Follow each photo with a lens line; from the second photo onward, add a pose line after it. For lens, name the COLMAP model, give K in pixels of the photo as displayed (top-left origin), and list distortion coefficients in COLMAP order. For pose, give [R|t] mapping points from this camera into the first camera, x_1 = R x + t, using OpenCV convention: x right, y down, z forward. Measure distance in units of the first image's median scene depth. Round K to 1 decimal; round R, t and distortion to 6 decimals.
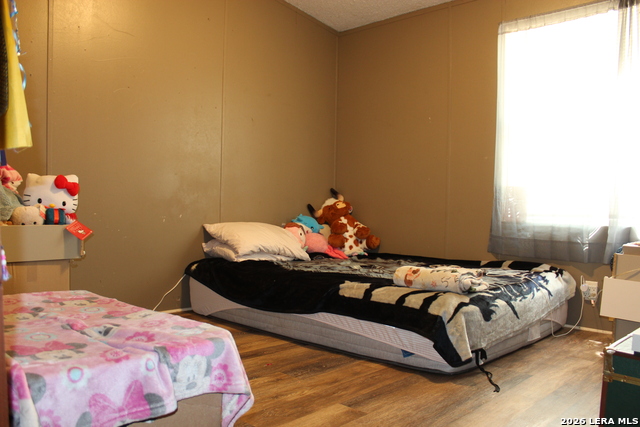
lens RADIAL K [[524.7, 0, 326.0], [0, 524.7, 236.3], [0, 0, 1]] dist [-0.132403, 0.079018]
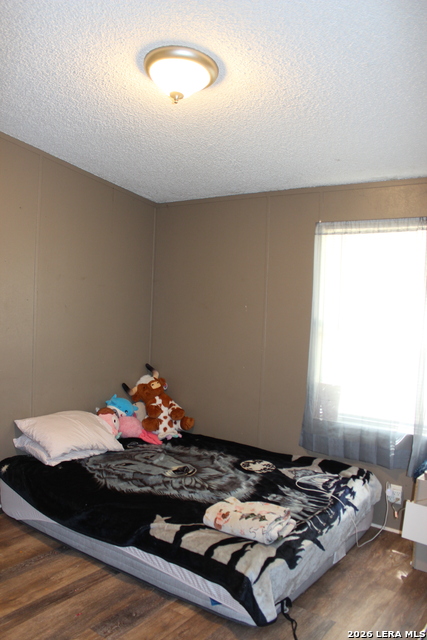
lens RADIAL K [[524.7, 0, 198.2], [0, 524.7, 333.7], [0, 0, 1]] dist [-0.132403, 0.079018]
pose [[0.994963, 0.013258, 0.099360, 0.011282], [-0.014018, 0.999878, 0.006957, -0.222802], [-0.099256, -0.008315, 0.995027, 0.005244]]
